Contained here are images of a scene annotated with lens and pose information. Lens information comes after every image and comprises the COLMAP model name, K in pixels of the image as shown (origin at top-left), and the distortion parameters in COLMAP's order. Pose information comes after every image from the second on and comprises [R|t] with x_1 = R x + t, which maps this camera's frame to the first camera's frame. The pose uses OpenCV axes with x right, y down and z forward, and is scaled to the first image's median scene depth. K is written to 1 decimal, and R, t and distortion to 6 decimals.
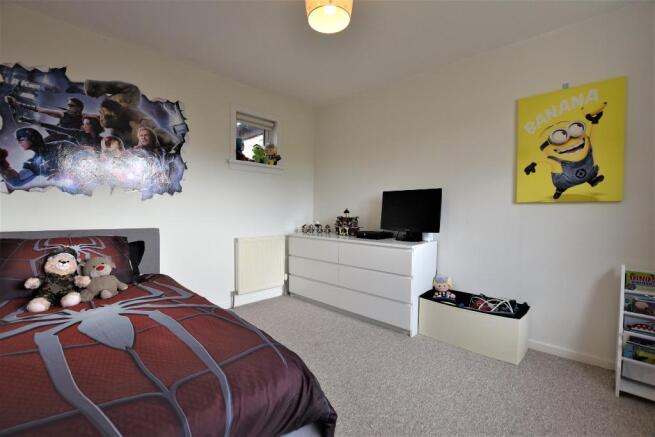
lens RADIAL K [[295.0, 0, 327.5], [0, 295.0, 218.5], [0, 0, 1]] dist [-0.001587, -0.000106]
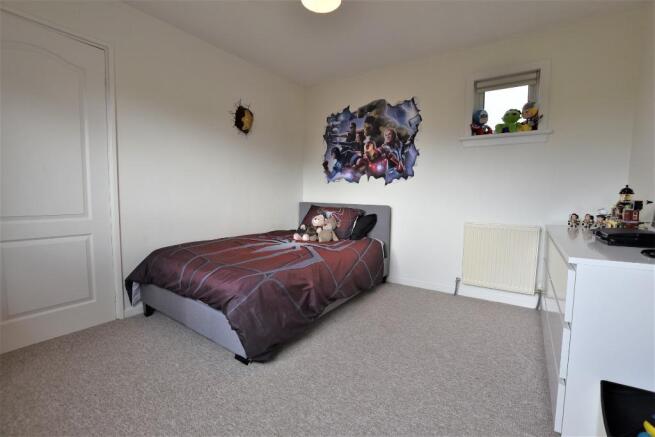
lens RADIAL K [[295.0, 0, 327.5], [0, 295.0, 218.5], [0, 0, 1]] dist [-0.001587, -0.000106]
pose [[0.166822, 0.069905, -0.983506, 0.667270], [-0.041244, 0.997105, 0.063875, 0.017415], [0.985124, 0.029908, 0.169222, 0.536178]]
